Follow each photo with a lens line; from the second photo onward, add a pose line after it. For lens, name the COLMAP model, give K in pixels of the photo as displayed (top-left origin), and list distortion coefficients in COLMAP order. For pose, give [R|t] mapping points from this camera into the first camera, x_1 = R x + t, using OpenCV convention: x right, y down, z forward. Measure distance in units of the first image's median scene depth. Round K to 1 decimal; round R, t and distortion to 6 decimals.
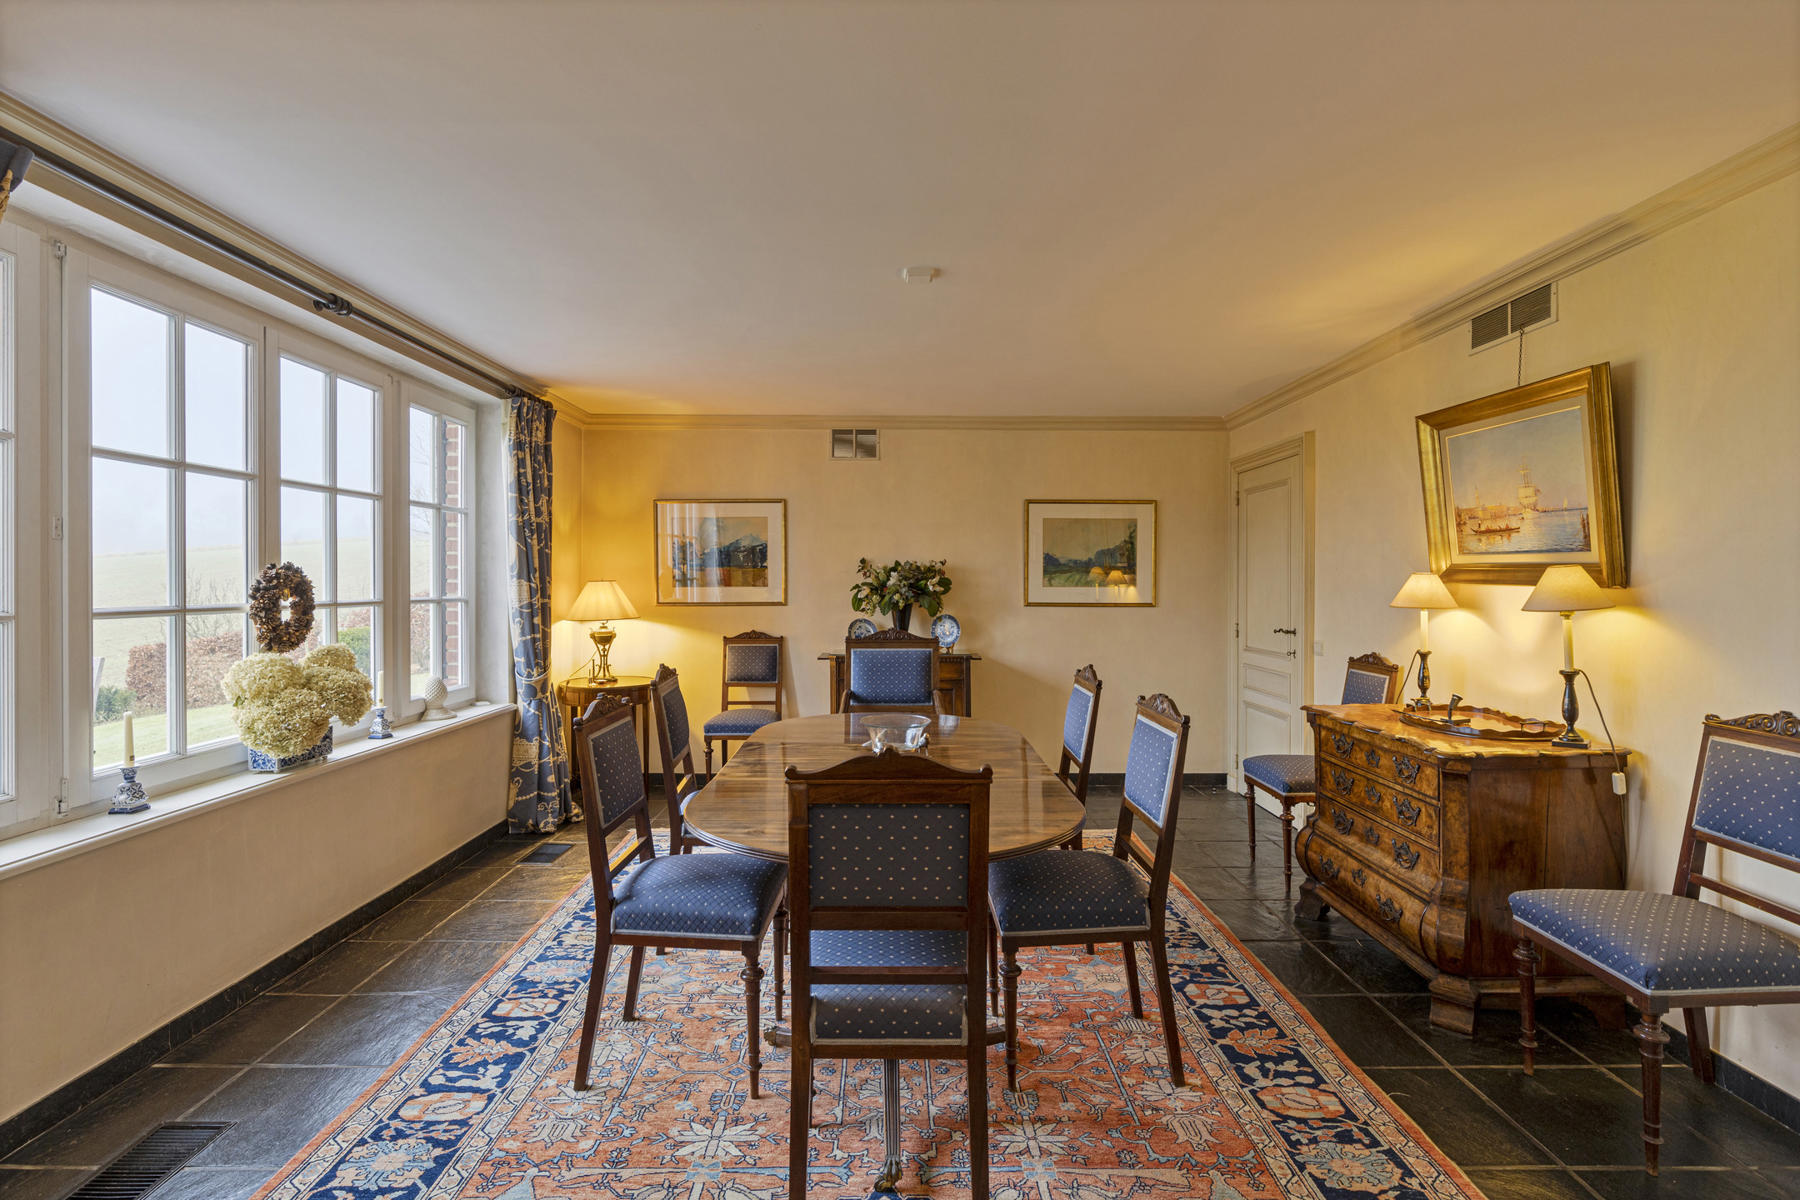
lens RADIAL K [[853.8, 0, 902.4], [0, 853.8, 589.6], [0, 0, 1]] dist [0.001258, -0.000448]
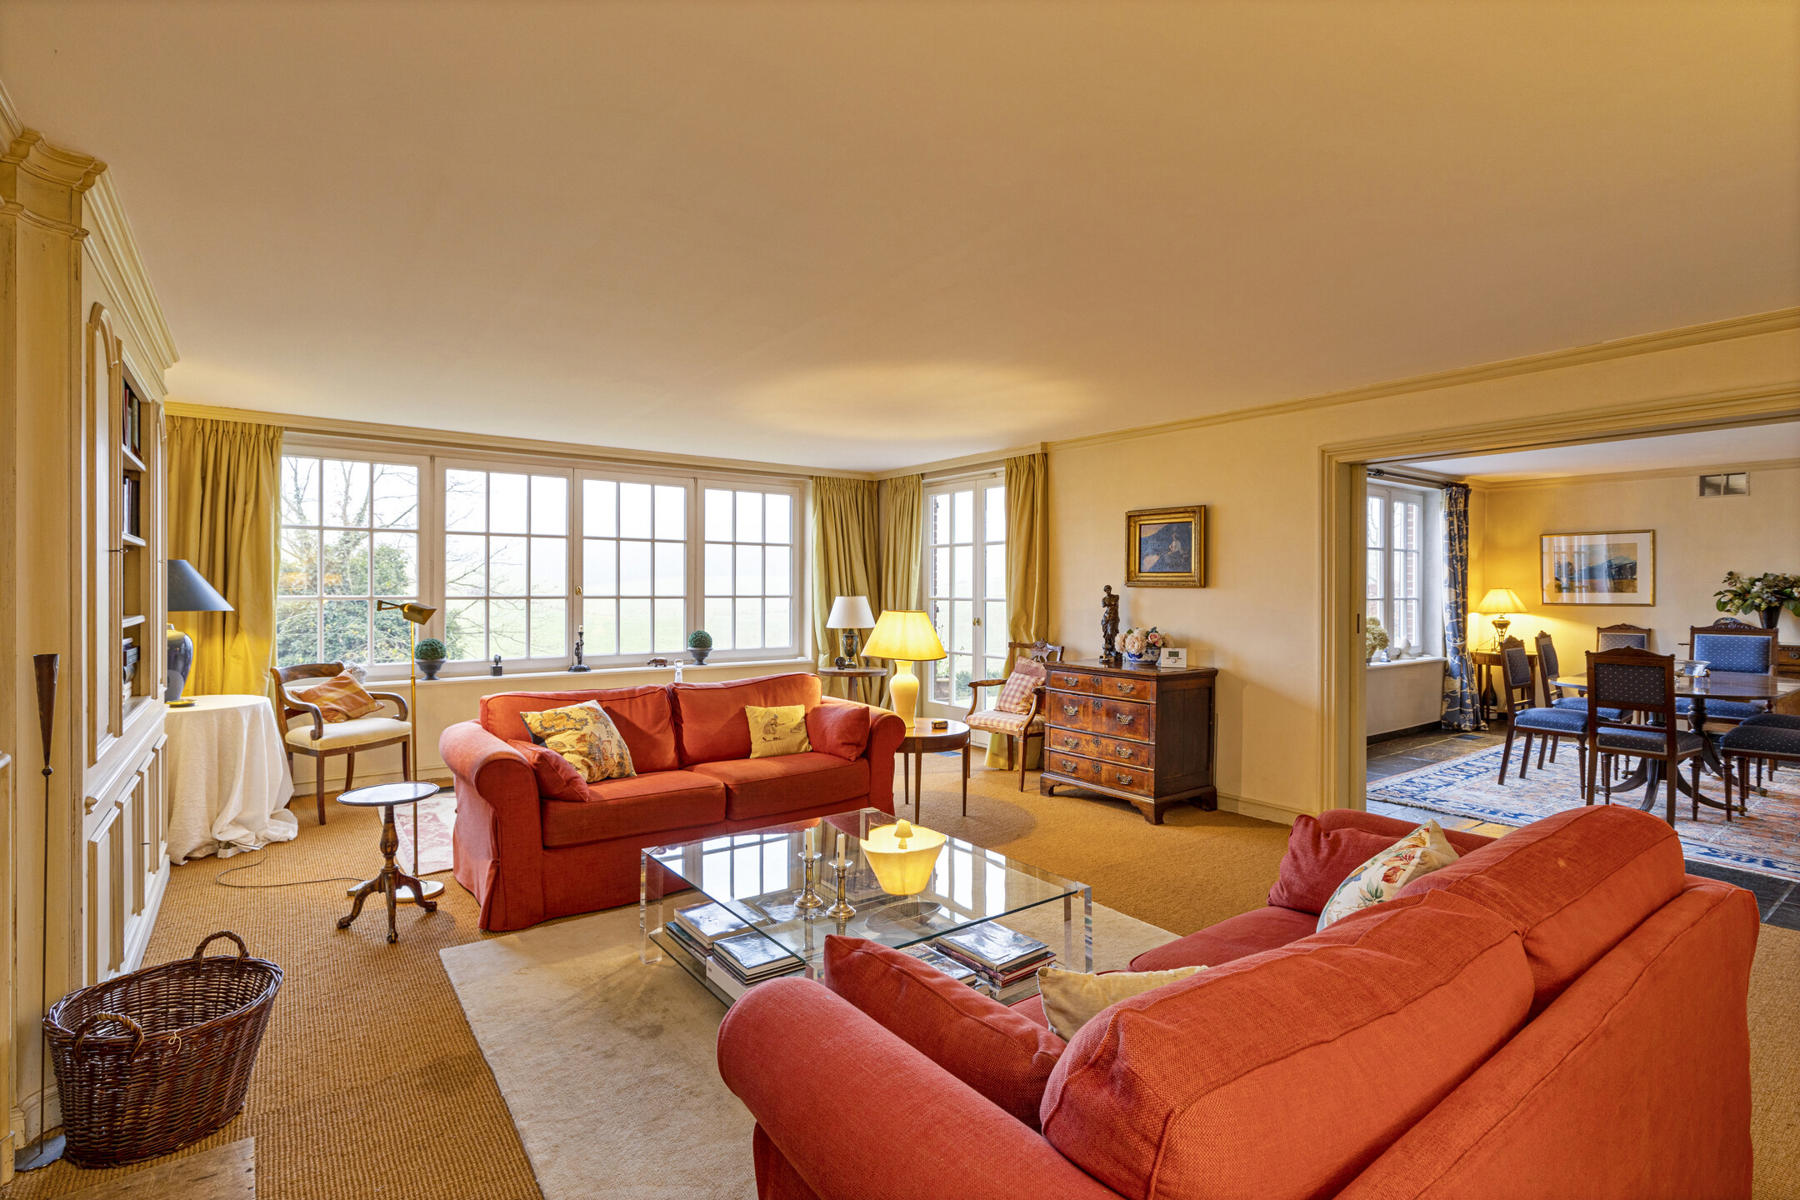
lens RADIAL K [[853.8, 0, 902.4], [0, 853.8, 589.6], [0, 0, 1]] dist [0.001258, -0.000448]
pose [[0.596769, 0.001189, -0.802412, 0.299699], [-0.008421, 0.999953, -0.004781, 0.009863], [0.802369, 0.009610, 0.596751, -0.972187]]
